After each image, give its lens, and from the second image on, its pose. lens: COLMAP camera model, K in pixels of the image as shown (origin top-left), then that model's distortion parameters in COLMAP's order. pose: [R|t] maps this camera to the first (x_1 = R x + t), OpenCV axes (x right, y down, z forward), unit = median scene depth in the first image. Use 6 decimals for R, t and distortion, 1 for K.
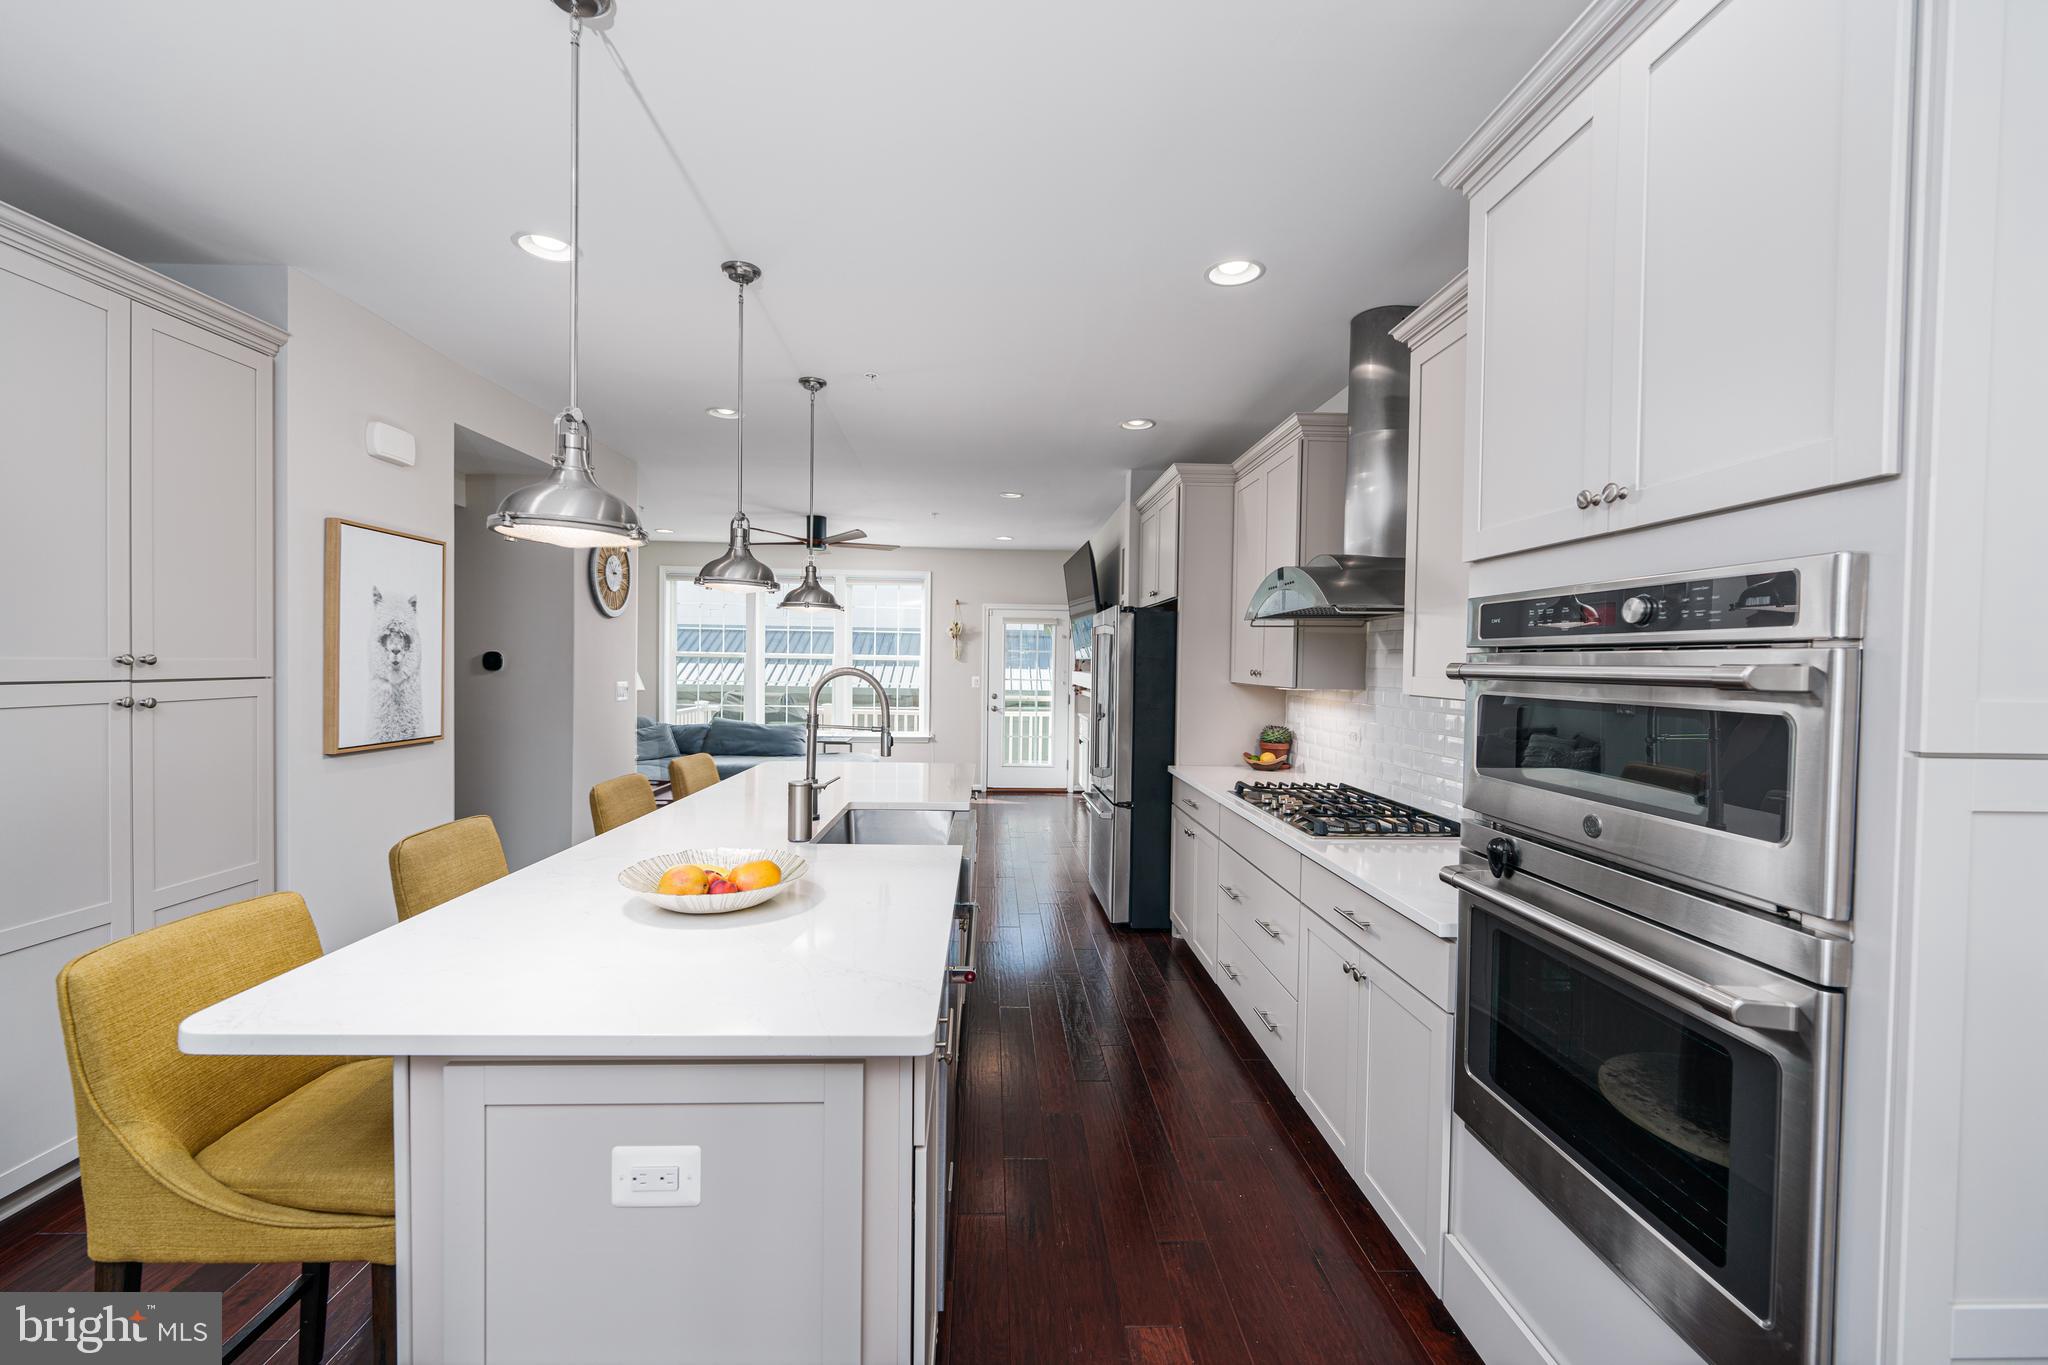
lens RADIAL K [[830.1, 0, 1030.6], [0, 830.1, 678.1], [0, 0, 1]] dist [-0.000285, -0.001050]
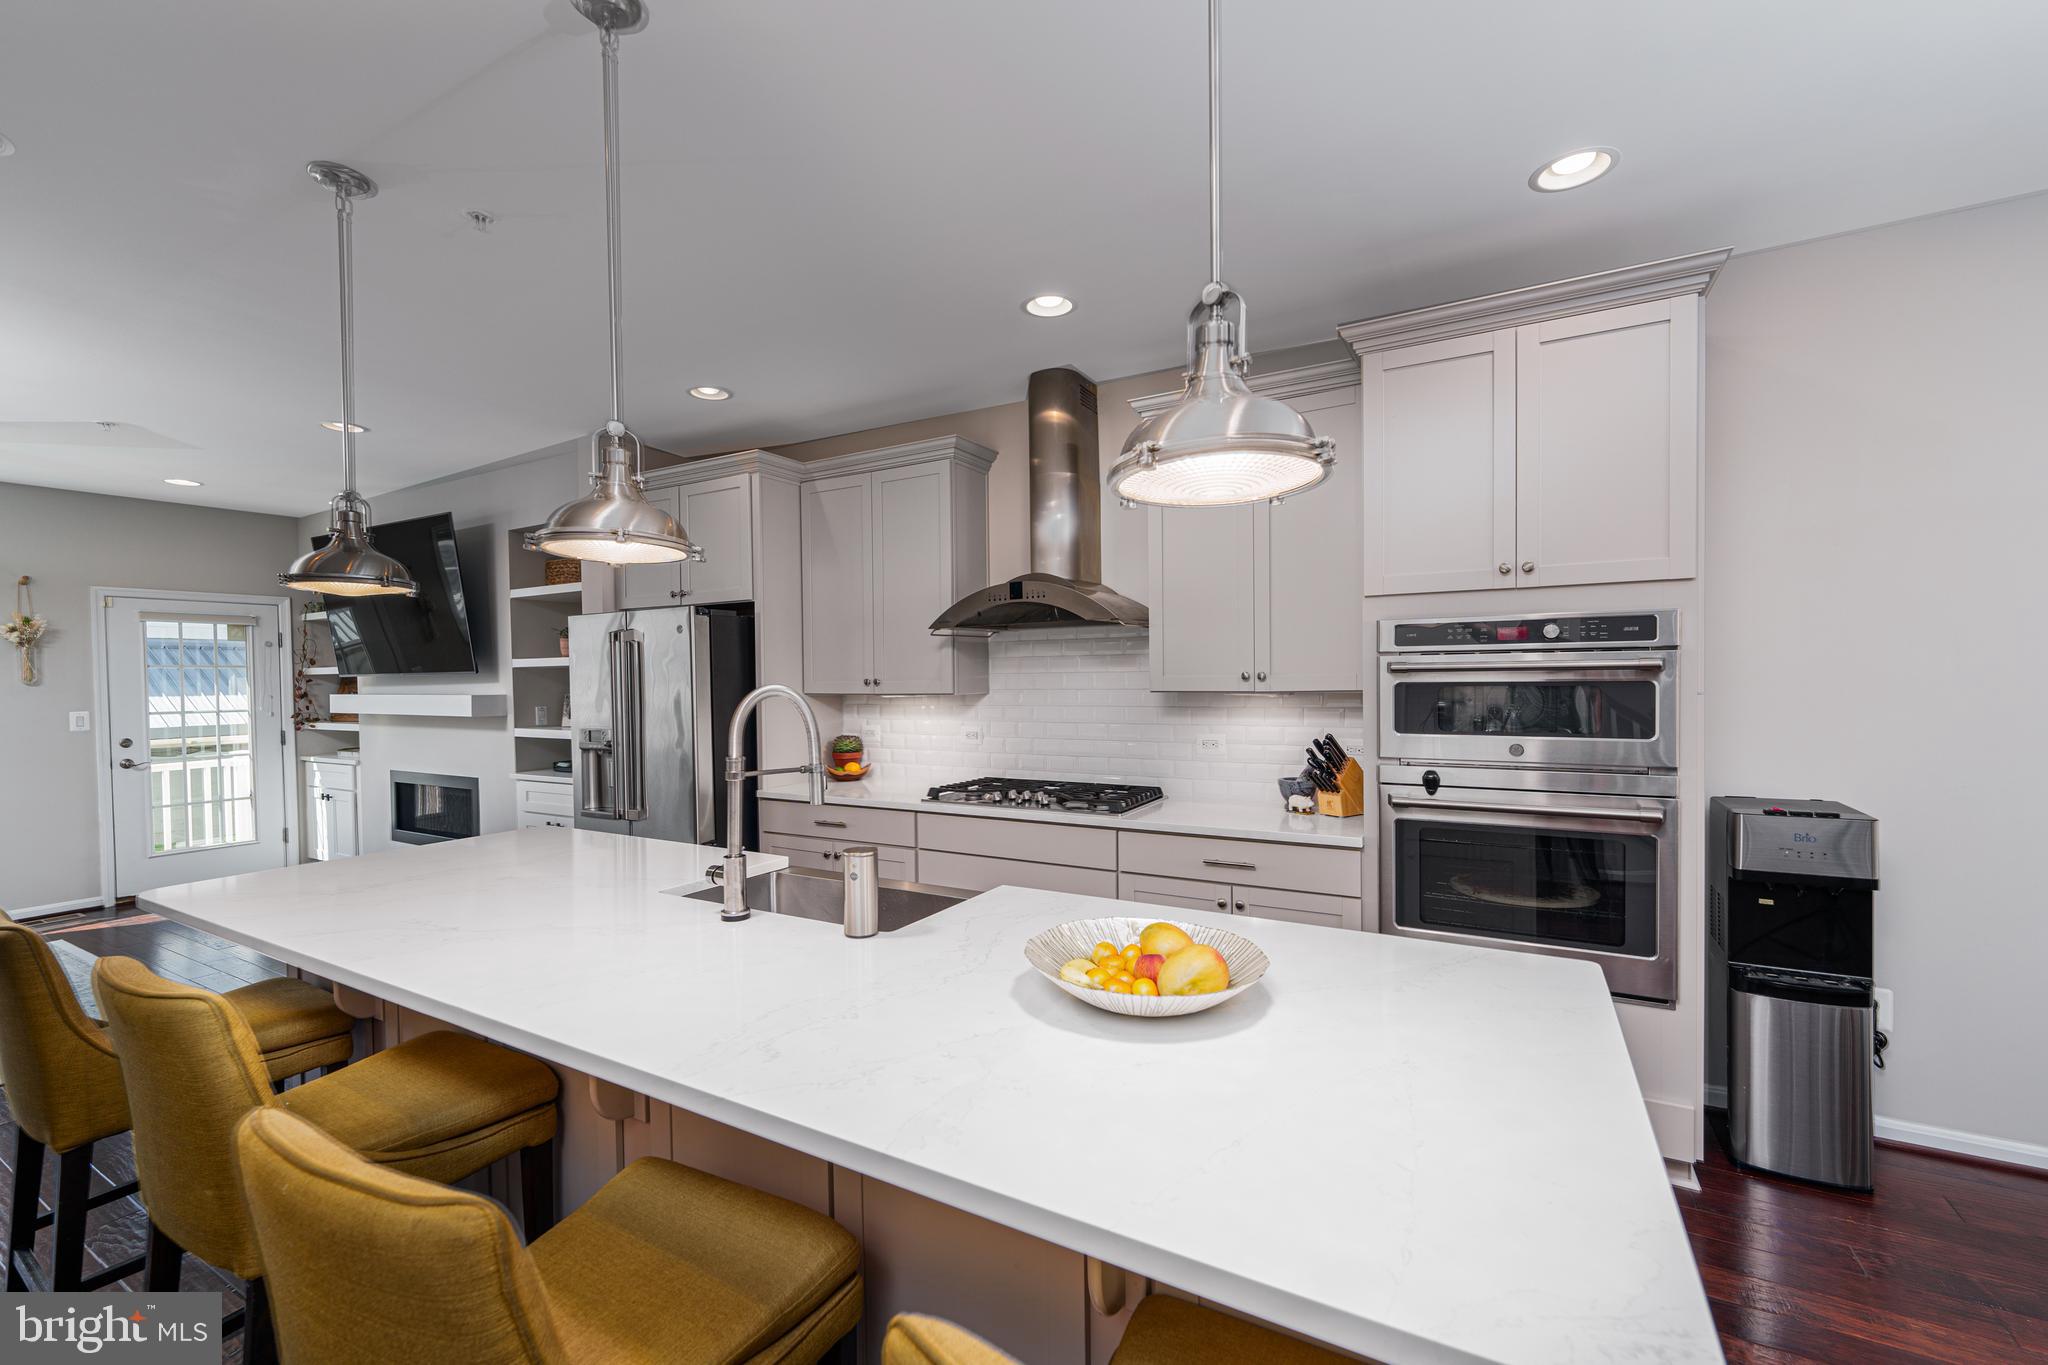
lens RADIAL K [[830.1, 0, 1038.6], [0, 830.1, 694.0], [0, 0, 1]] dist [-0.000285, -0.001050]
pose [[0.540505, -0.039232, 0.840426, -0.410943], [0.035899, 0.999078, 0.023550, -0.007107], [-0.840575, 0.017442, 0.541415, 0.264787]]
